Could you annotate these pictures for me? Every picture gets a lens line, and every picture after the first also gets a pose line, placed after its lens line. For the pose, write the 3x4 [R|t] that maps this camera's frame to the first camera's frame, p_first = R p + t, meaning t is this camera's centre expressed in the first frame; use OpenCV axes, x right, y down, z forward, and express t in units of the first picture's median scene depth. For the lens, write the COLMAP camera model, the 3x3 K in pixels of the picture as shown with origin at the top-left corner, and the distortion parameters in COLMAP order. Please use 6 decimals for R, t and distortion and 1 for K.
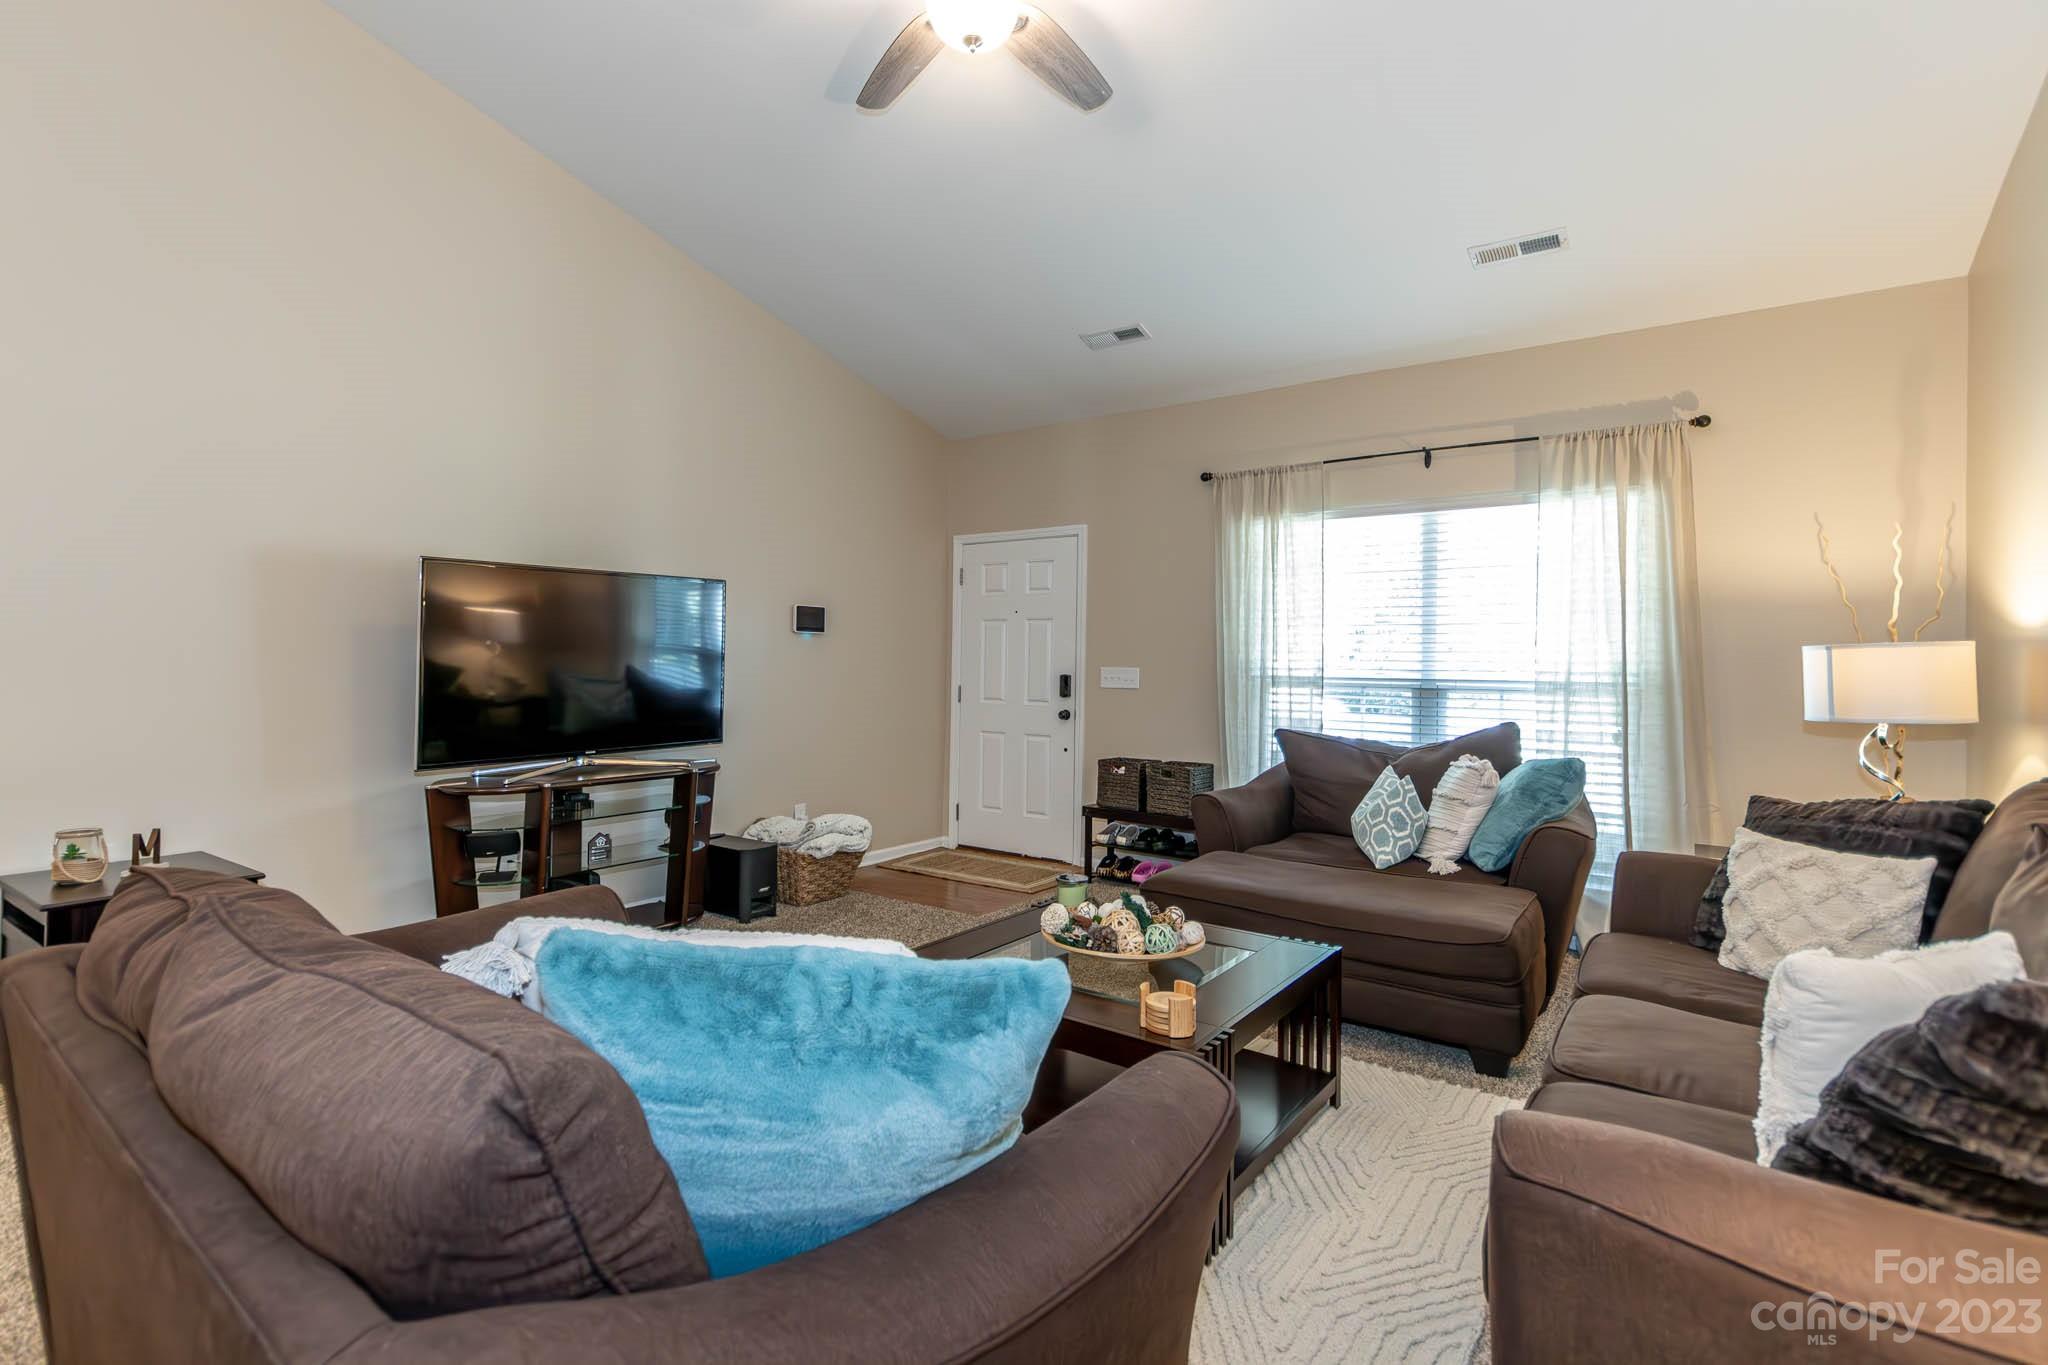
lens RADIAL K [[963.9, 0, 1020.0], [0, 963.9, 628.1], [0, 0, 1]] dist [-0.000140, -0.000906]
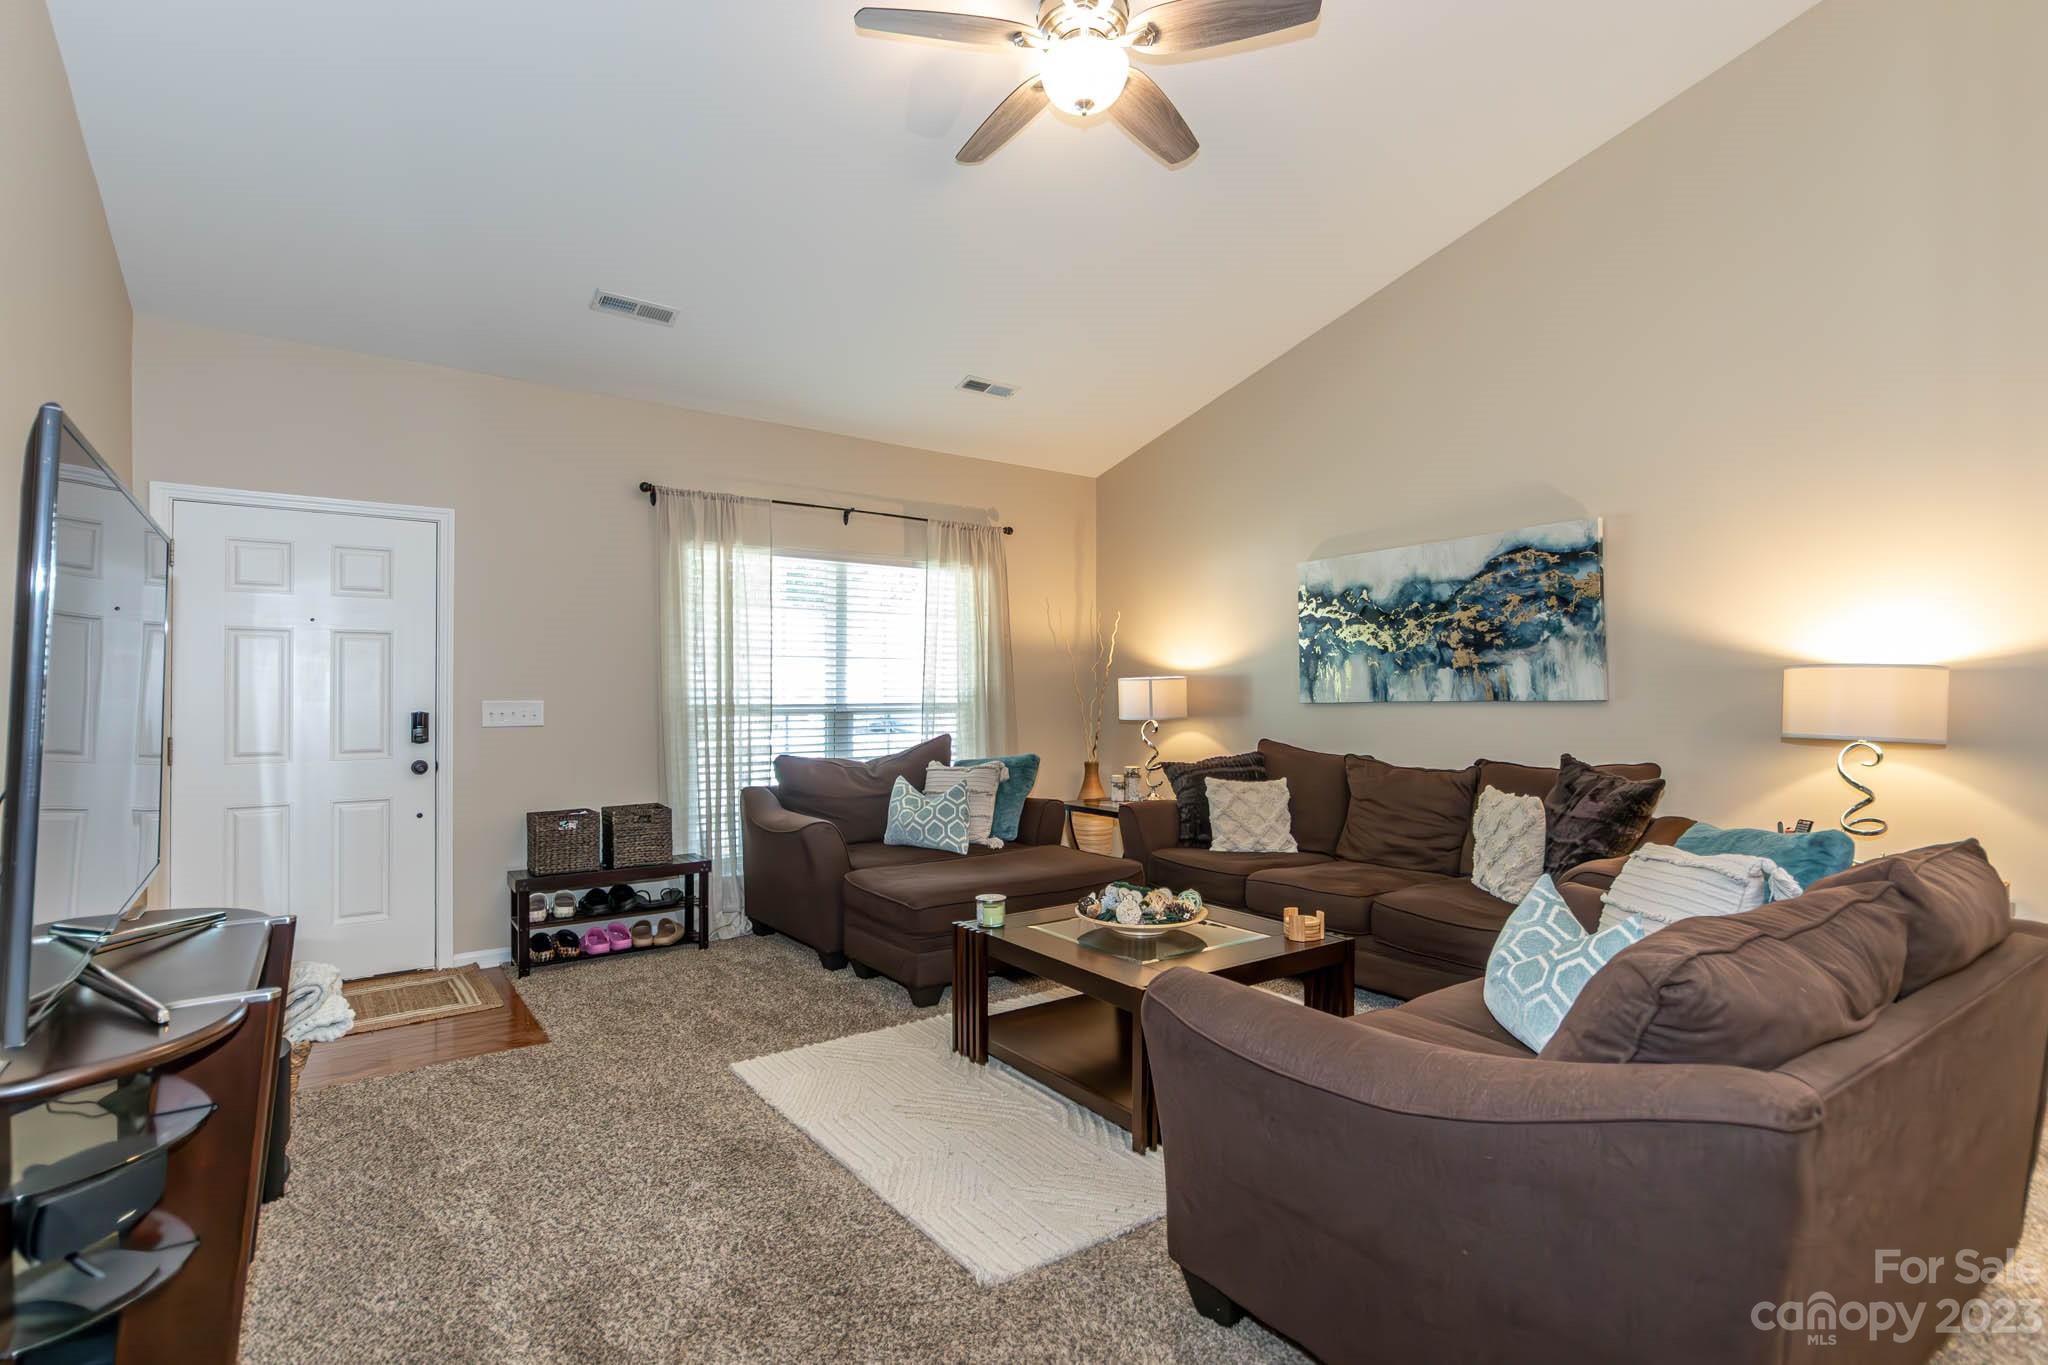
lens RADIAL K [[936.4, 0, 1027.2], [0, 936.4, 670.4], [0, 0, 1]] dist [0.004253, -0.000483]
pose [[0.314455, 0.011201, 0.949206, -0.594009], [-0.024375, 0.999696, -0.003722, 0.010431], [-0.948960, -0.021967, 0.314632, 0.428920]]
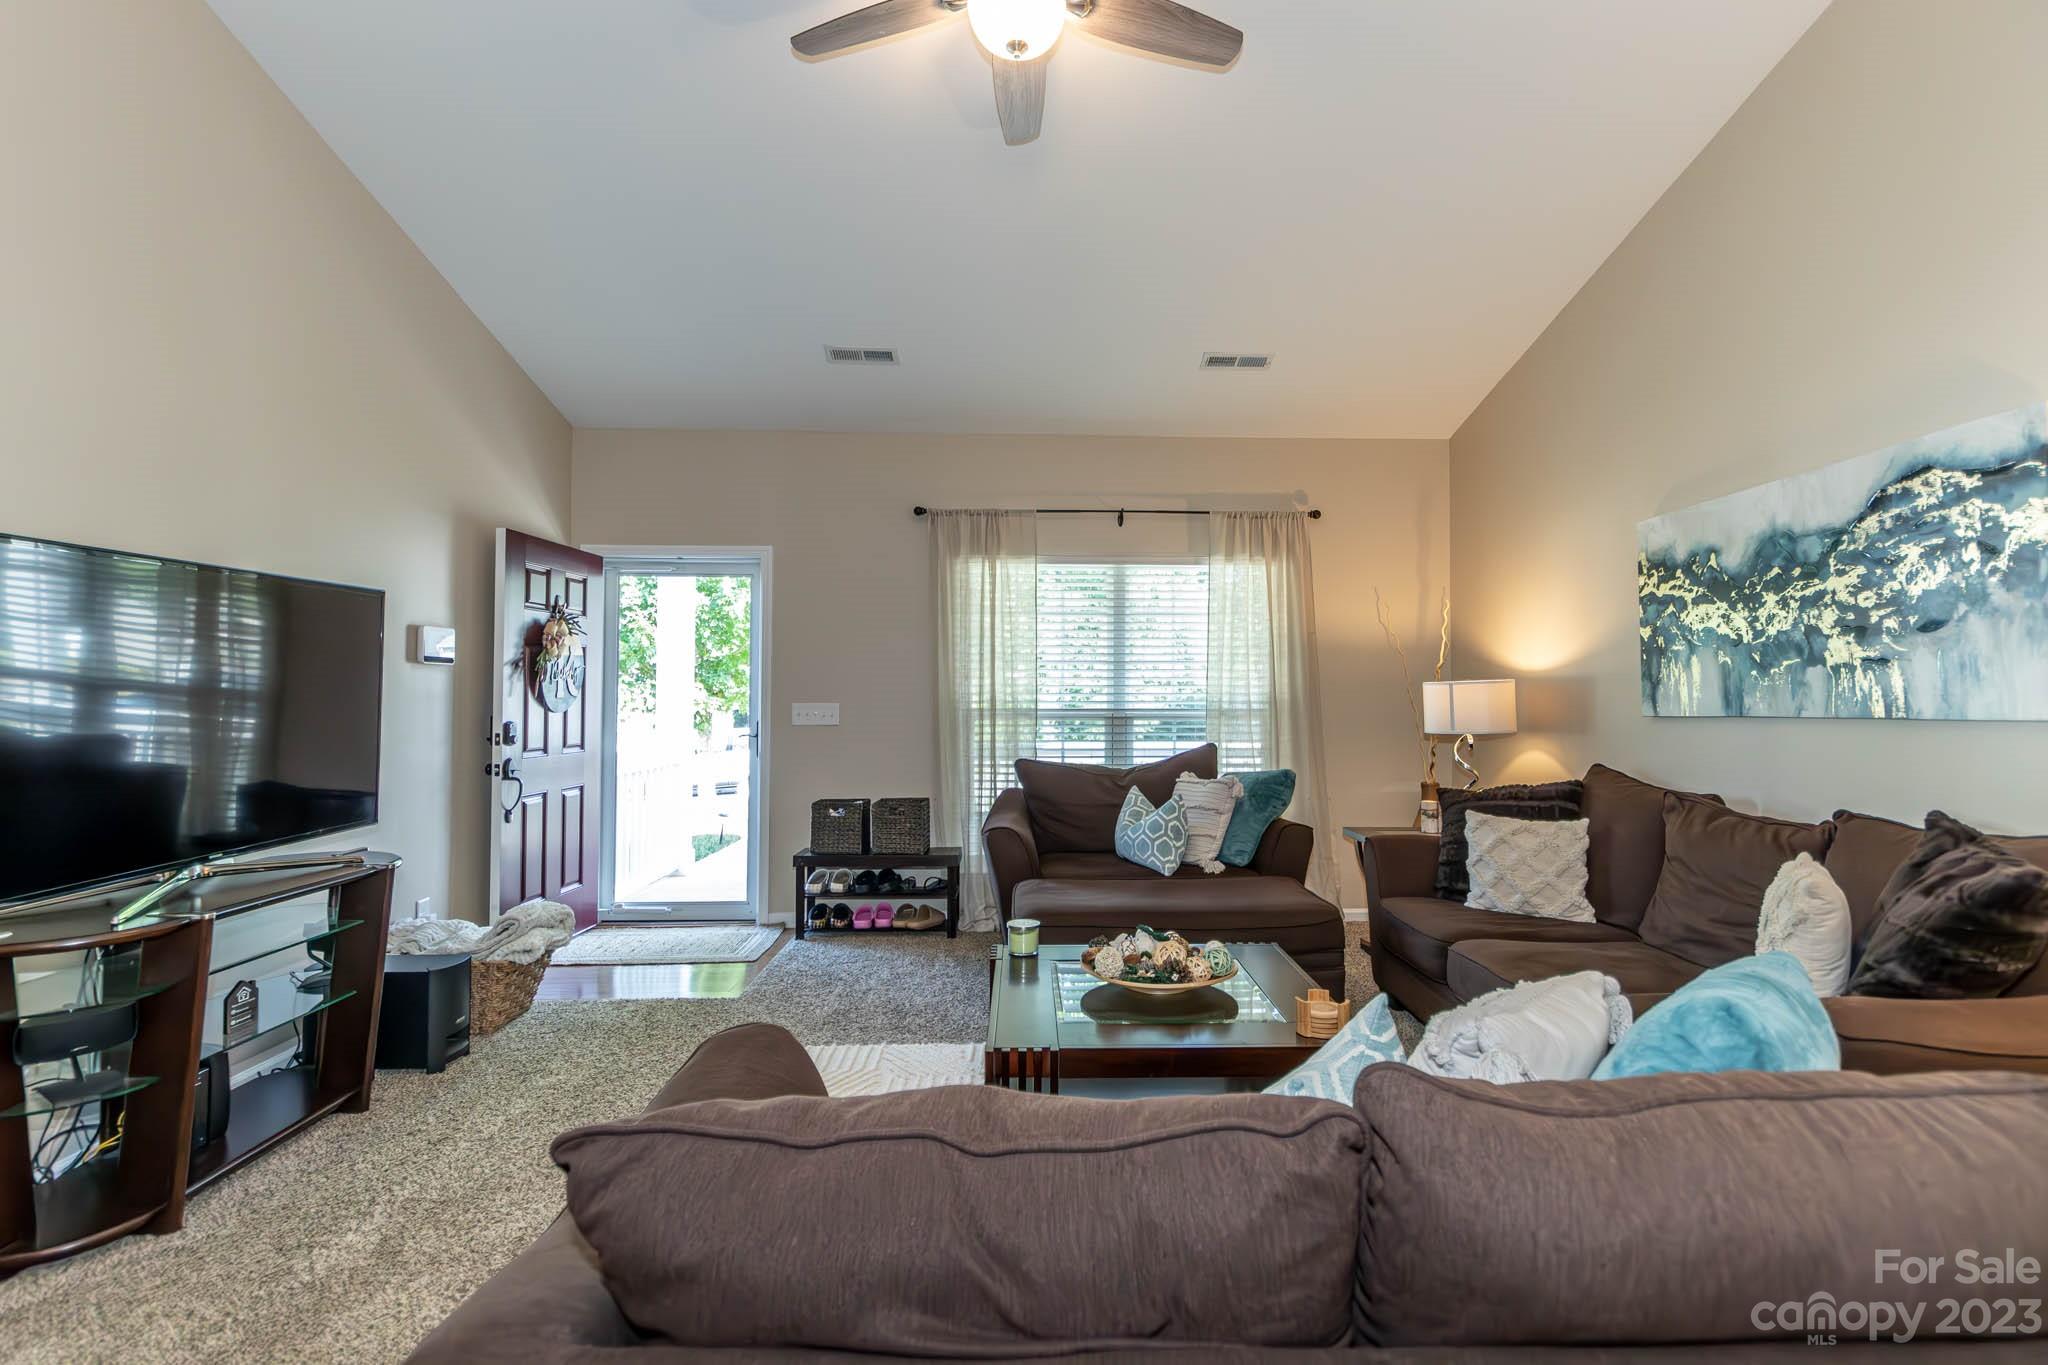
lens RADIAL K [[945.9, 0, 1049.4], [0, 945.9, 655.6], [0, 0, 1]] dist [0.015119, -0.021330]
pose [[0.781740, 0.016128, 0.623396, -0.350880], [-0.013286, 0.999869, -0.009207, 0.000168], [-0.623463, -0.001085, 0.781852, 0.166698]]
